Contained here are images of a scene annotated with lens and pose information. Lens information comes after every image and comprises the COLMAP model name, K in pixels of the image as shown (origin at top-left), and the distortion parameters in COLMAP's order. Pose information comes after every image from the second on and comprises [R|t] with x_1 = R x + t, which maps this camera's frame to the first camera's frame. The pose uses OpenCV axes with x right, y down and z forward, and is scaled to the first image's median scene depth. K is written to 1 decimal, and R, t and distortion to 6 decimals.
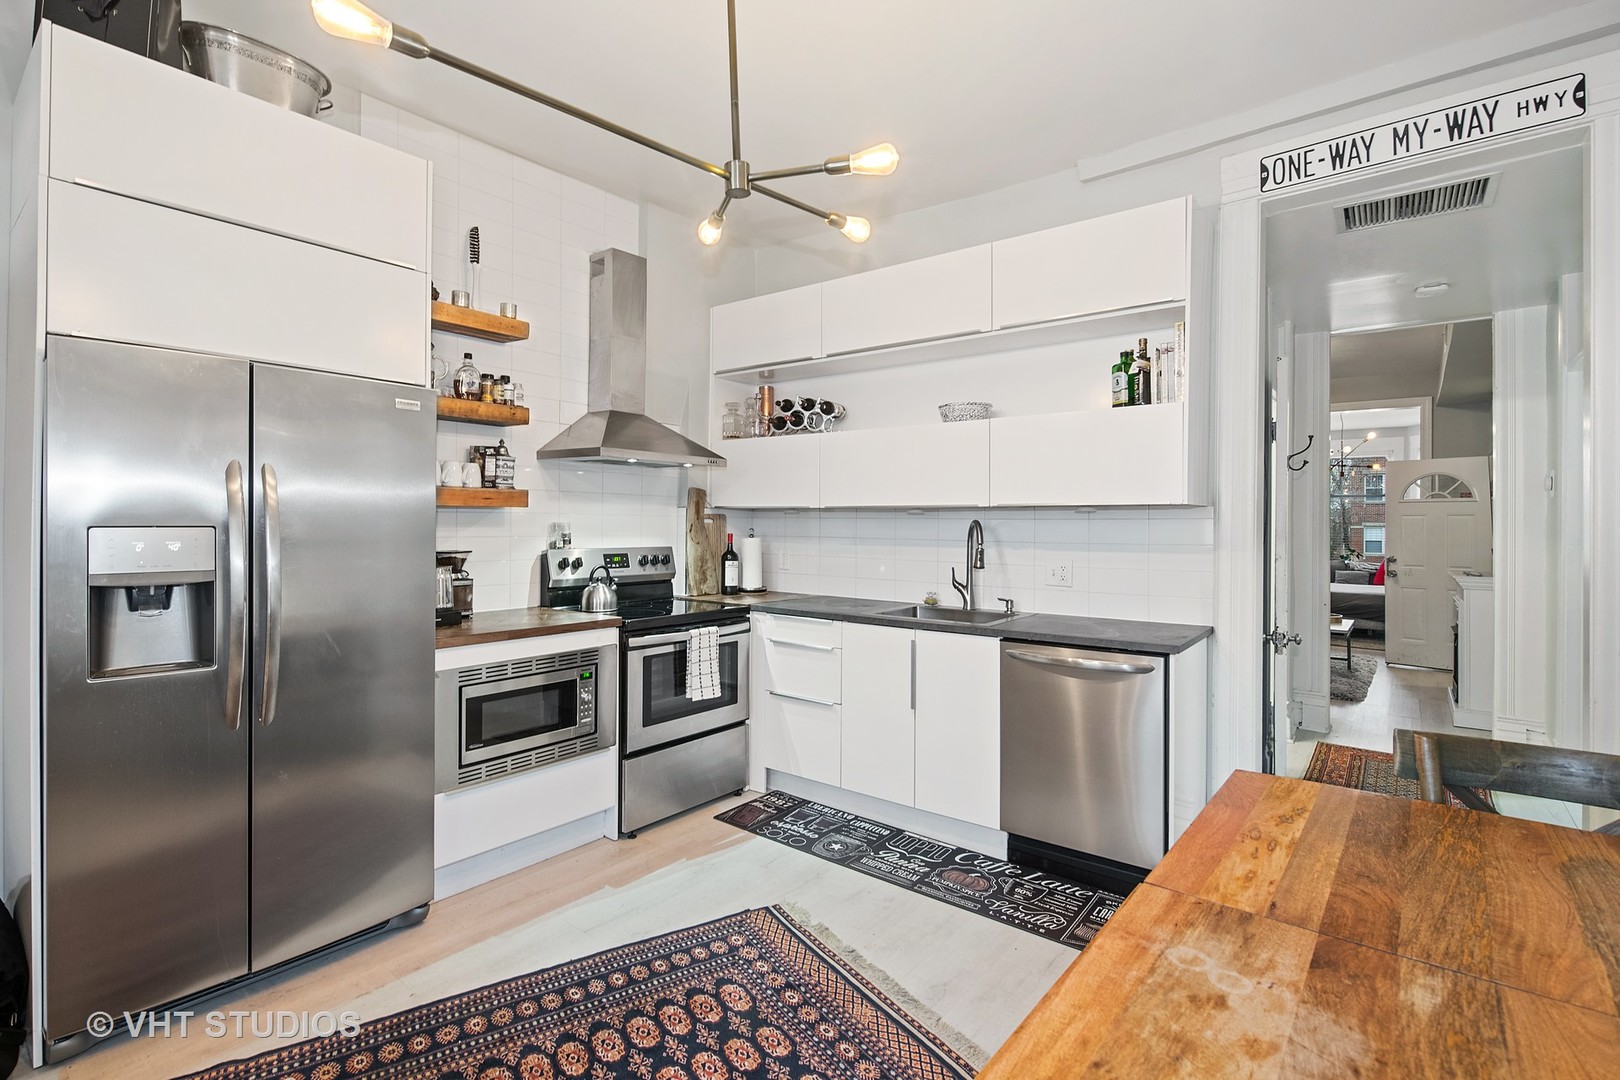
lens RADIAL K [[757.5, 0, 810.2], [0, 757.5, 525.0], [0, 0, 1]] dist [0.001185, -0.000118]
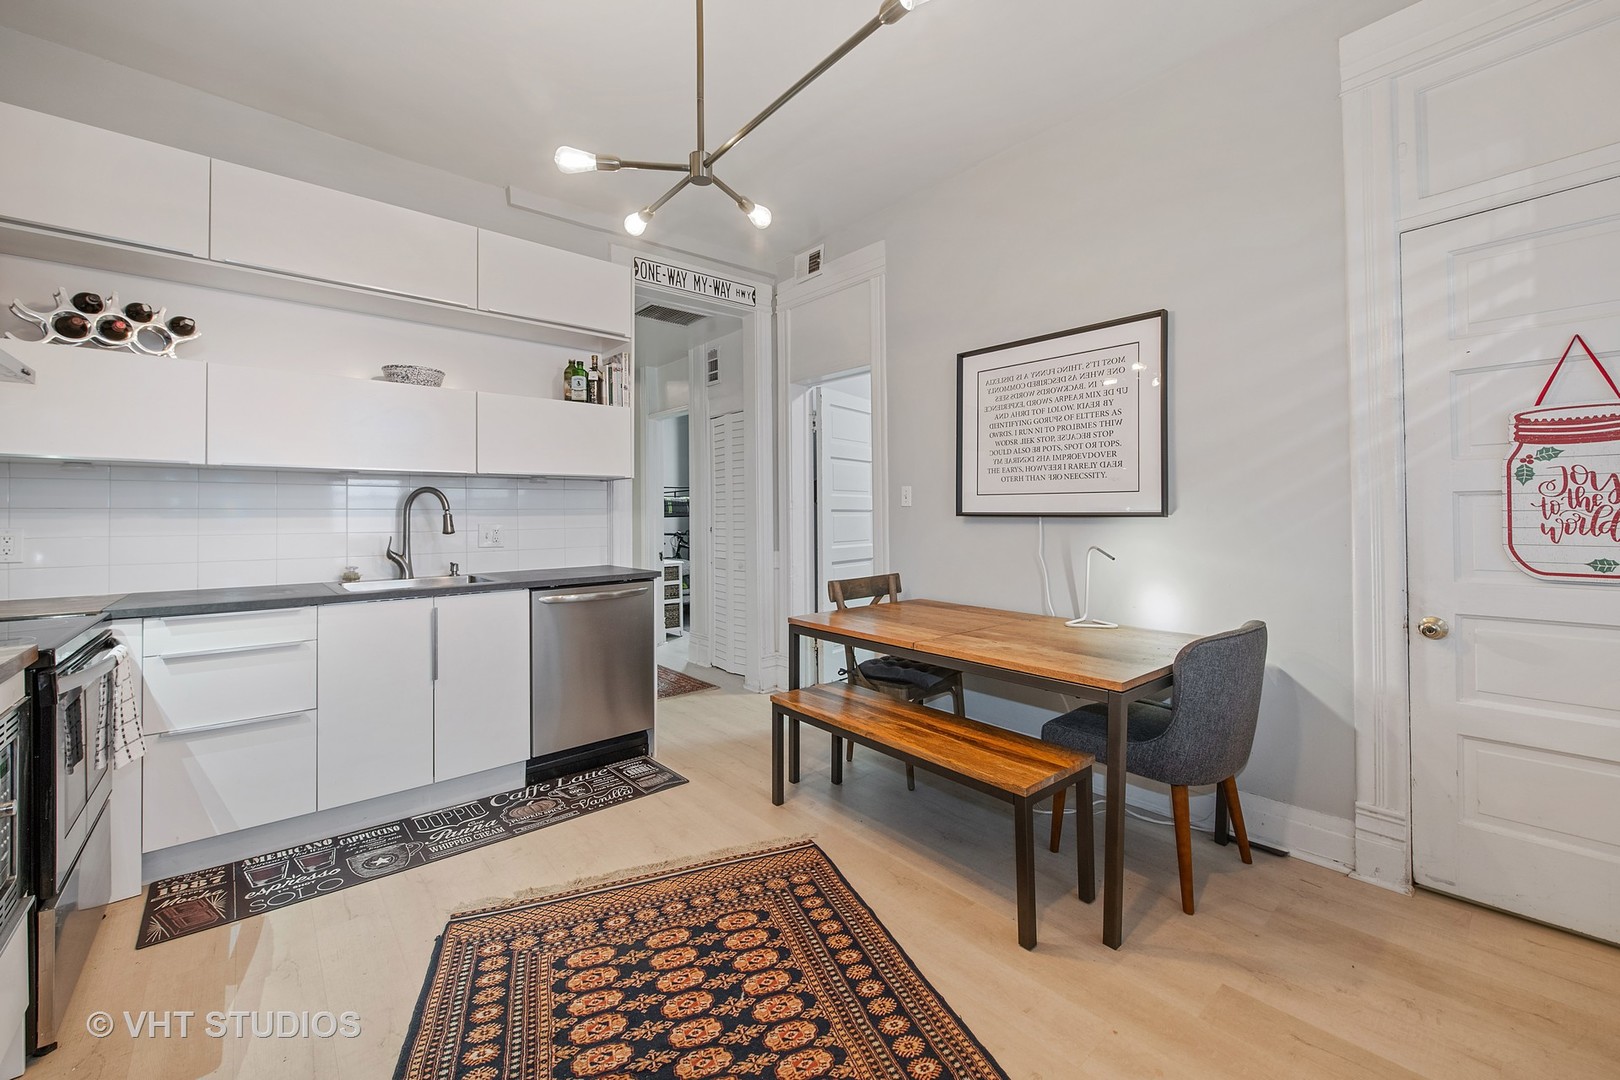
lens RADIAL K [[646.7, 0, 809.4], [0, 646.7, 510.8], [0, 0, 1]] dist [-0.001598, -0.000369]
pose [[0.191446, -0.002158, 0.981501, -0.617758], [0.013103, 0.999914, -0.000358, 0.037166], [-0.981416, 0.012929, 0.191458, 0.399358]]
